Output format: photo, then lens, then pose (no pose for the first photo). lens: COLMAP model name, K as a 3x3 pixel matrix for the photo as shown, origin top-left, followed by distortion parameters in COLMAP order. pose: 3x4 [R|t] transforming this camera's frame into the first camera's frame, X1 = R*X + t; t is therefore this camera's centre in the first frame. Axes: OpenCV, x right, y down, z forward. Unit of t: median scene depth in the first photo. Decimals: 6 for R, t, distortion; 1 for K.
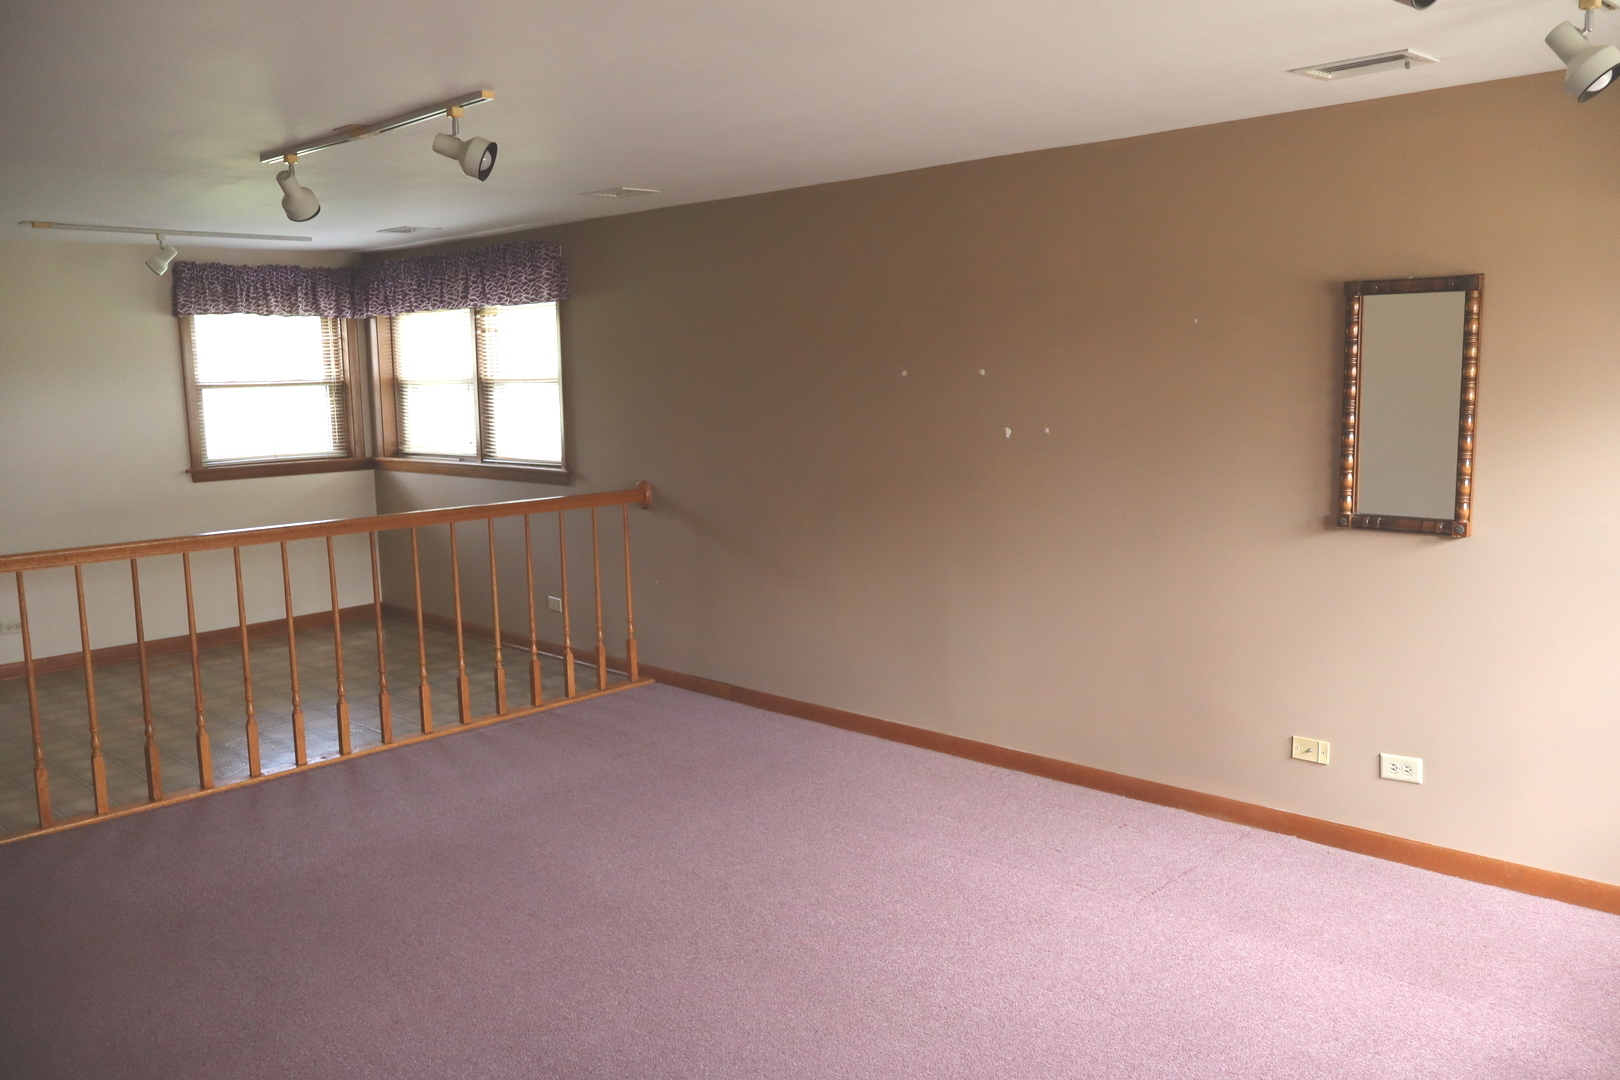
lens RADIAL K [[1350.8, 0, 808.3], [0, 1350.8, 536.2], [0, 0, 1]] dist [-0.007535, 0.016155]
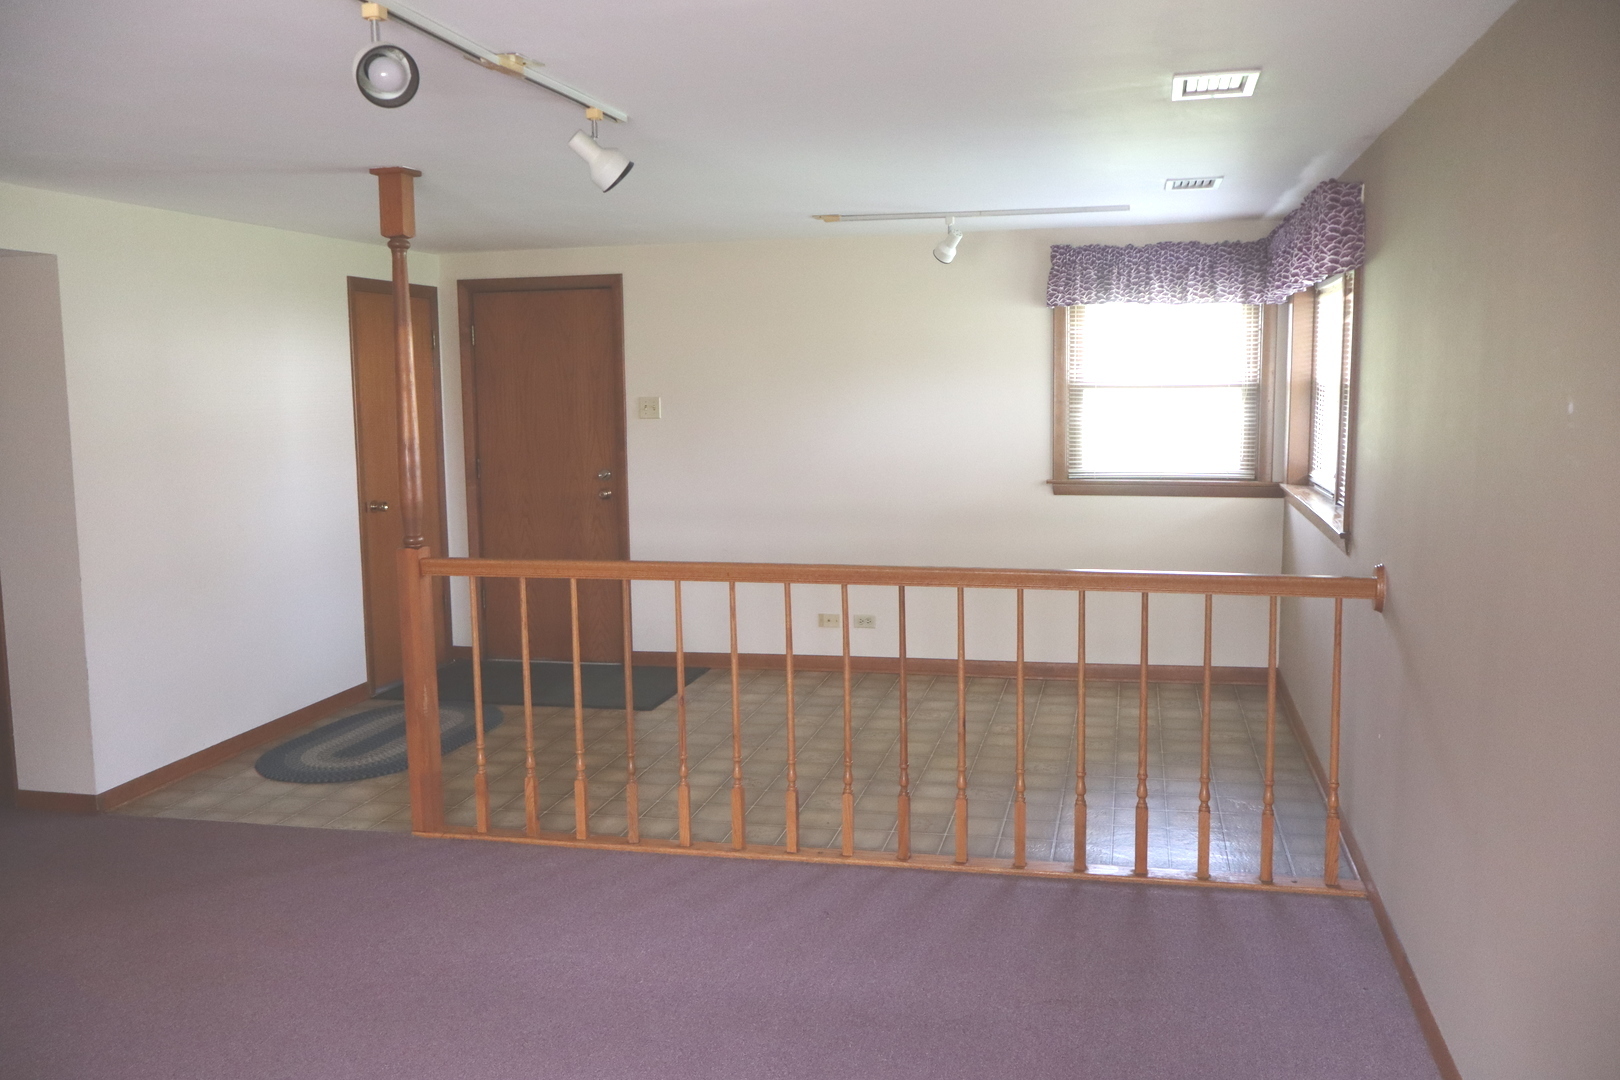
lens RADIAL K [[1350.8, 0, 823.5], [0, 1350.8, 524.8], [0, 0, 1]] dist [-0.007535, 0.016155]
pose [[0.516221, 0.111639, -0.849148, 0.220267], [-0.111228, 0.991810, 0.062777, -0.058515], [0.849202, 0.062042, 0.524411, 0.403456]]
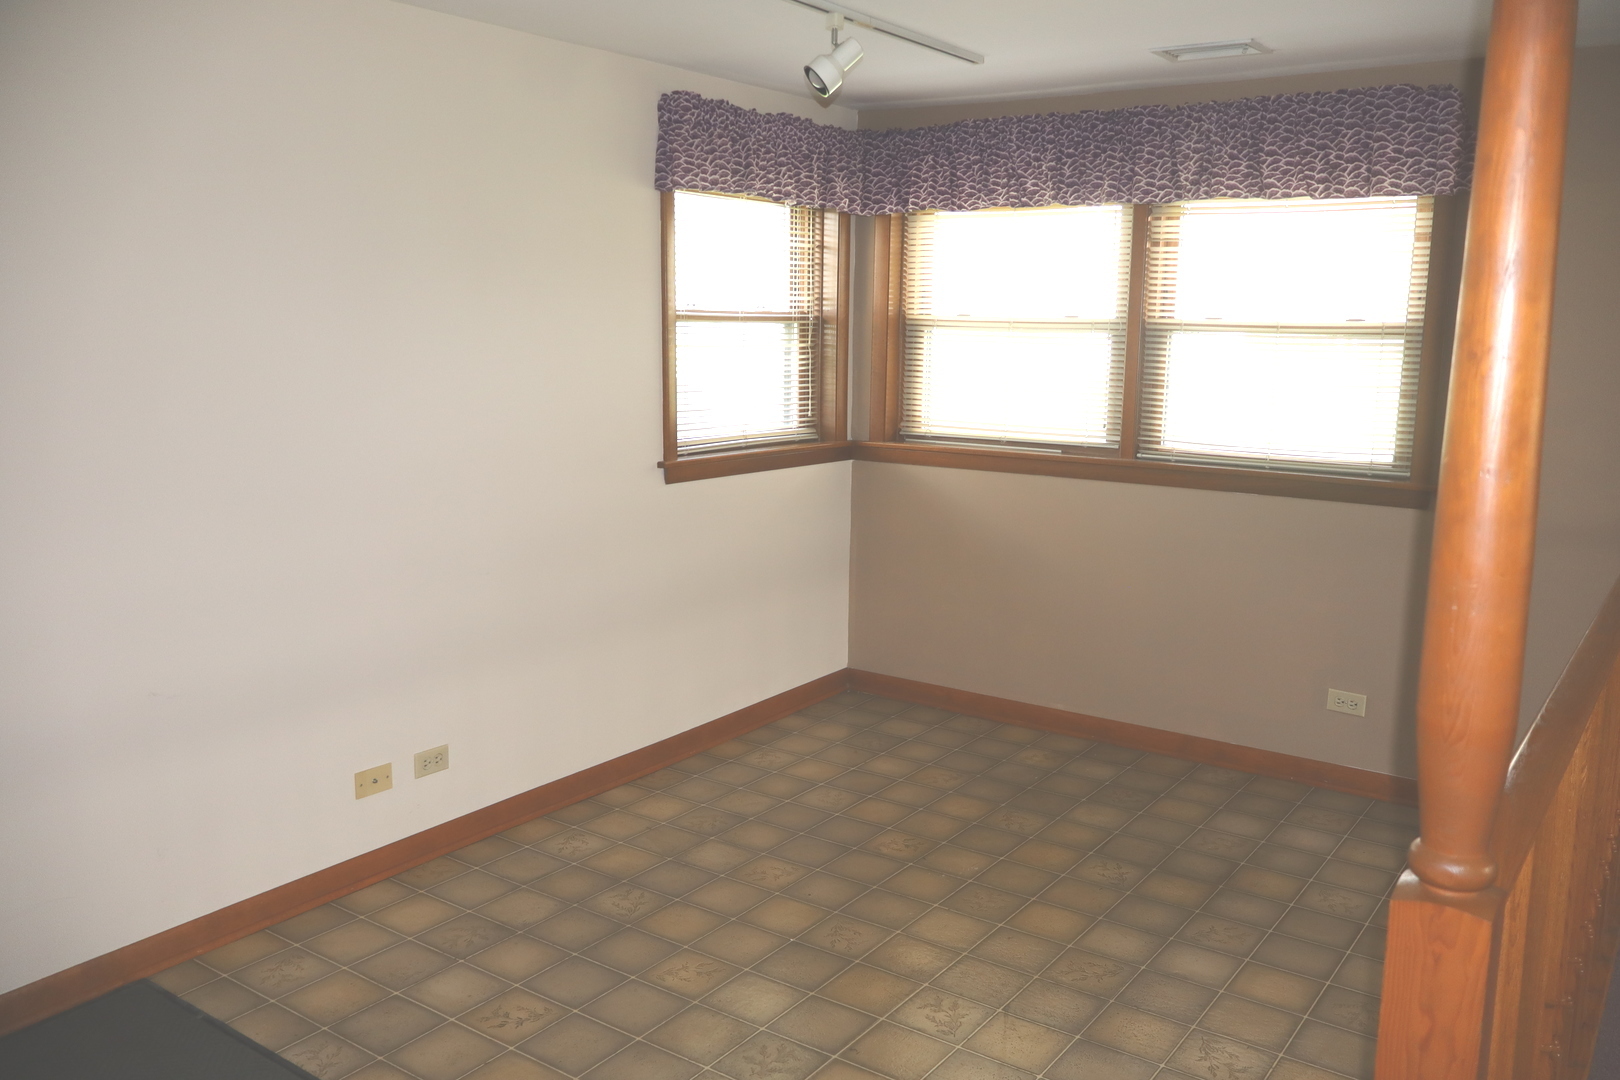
lens RADIAL K [[1350.8, 0, 813.4], [0, 1350.8, 531.0], [0, 0, 1]] dist [-0.007535, 0.016155]
pose [[0.985252, 0.011991, 0.170689, -0.487246], [-0.017757, 0.999321, 0.032293, -0.039291], [-0.170186, -0.034847, 0.984796, 0.418291]]
